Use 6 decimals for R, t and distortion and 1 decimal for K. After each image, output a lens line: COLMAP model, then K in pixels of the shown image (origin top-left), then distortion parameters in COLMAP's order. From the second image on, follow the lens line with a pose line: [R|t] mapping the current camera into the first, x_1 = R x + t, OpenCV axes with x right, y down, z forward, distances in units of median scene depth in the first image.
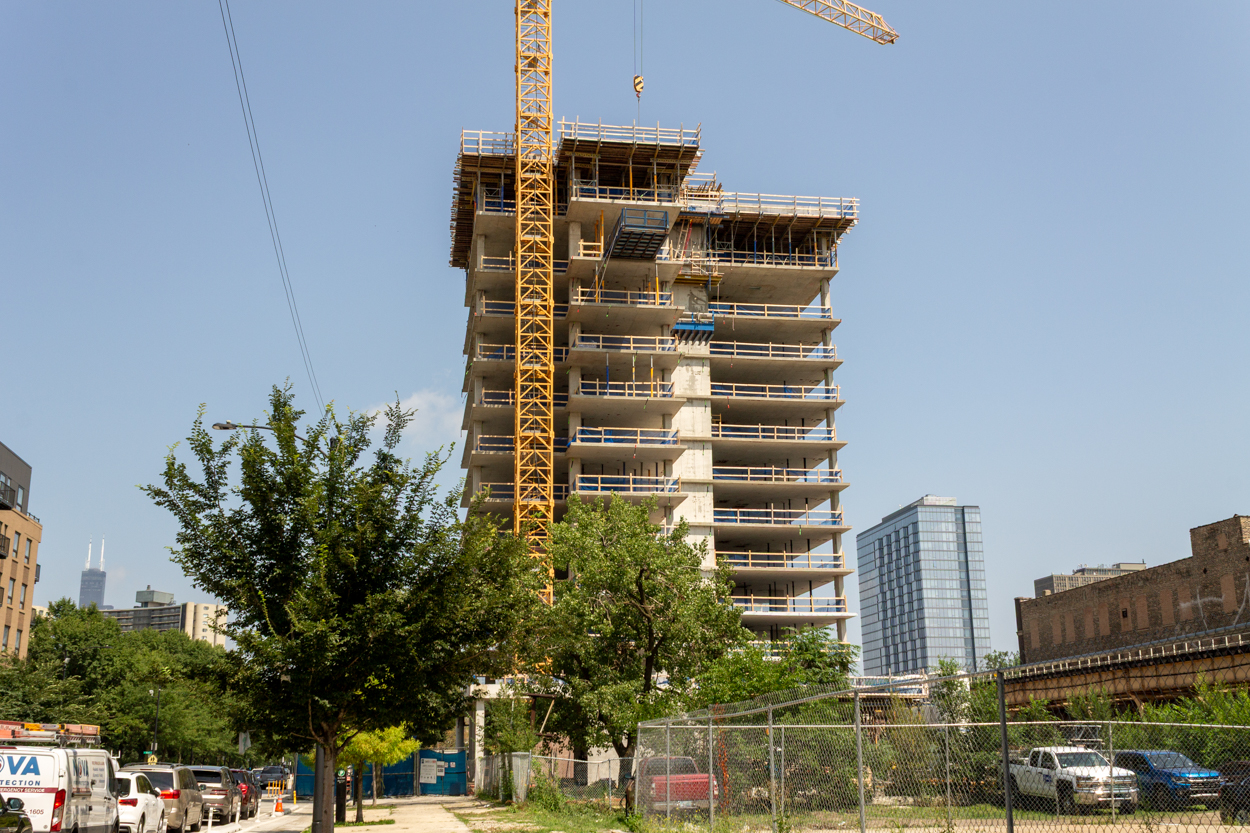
lens RADIAL K [[1382.7, 0, 625.0], [0, 1382.7, 416.5], [0, 0, 1]] dist [0.094229, -0.000606]
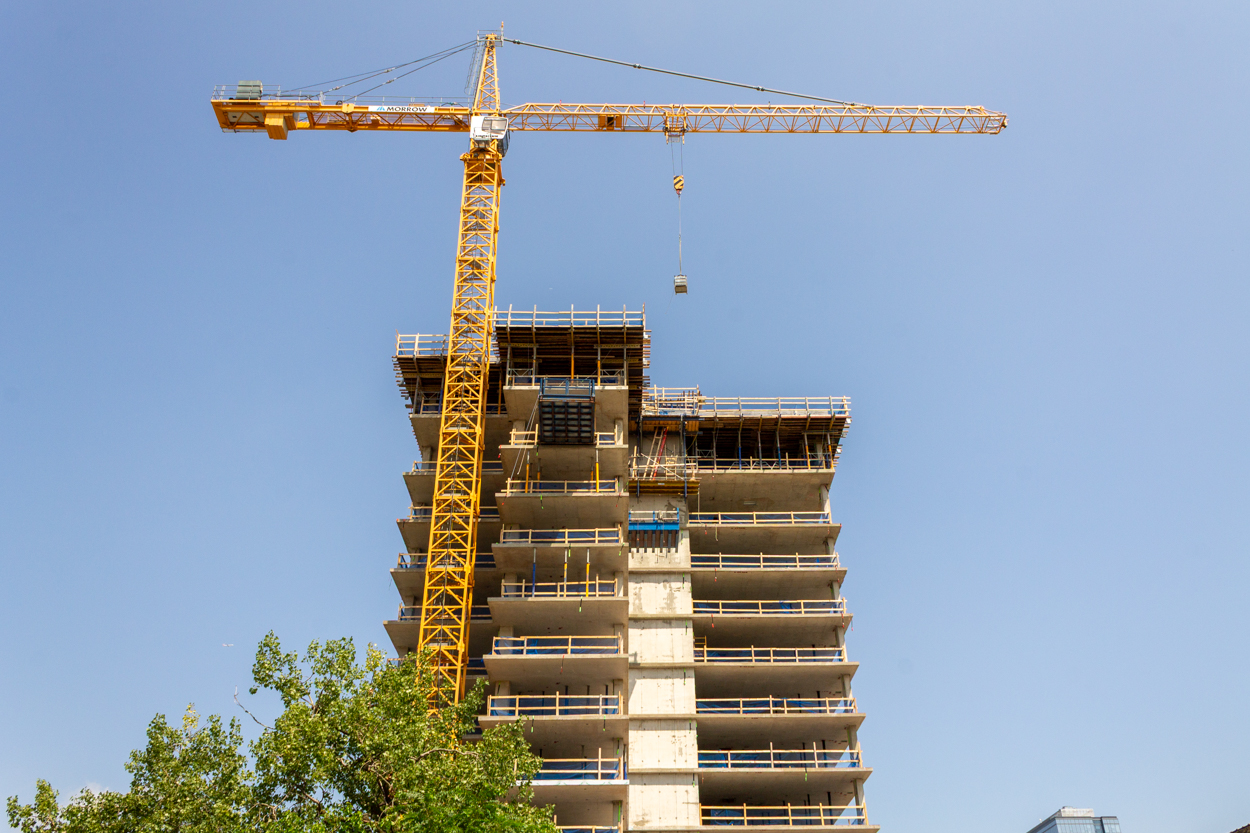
lens RADIAL K [[1118.0, 0, 626.6], [0, 1118.0, 339.0], [0, 0, 1]] dist [0.009560, 0.000038]
pose [[0.989640, -0.086176, -0.114832, 0.116741], [0.040614, 0.935194, -0.351800, 0.068355], [0.137706, 0.343492, 0.929005, 0.285910]]
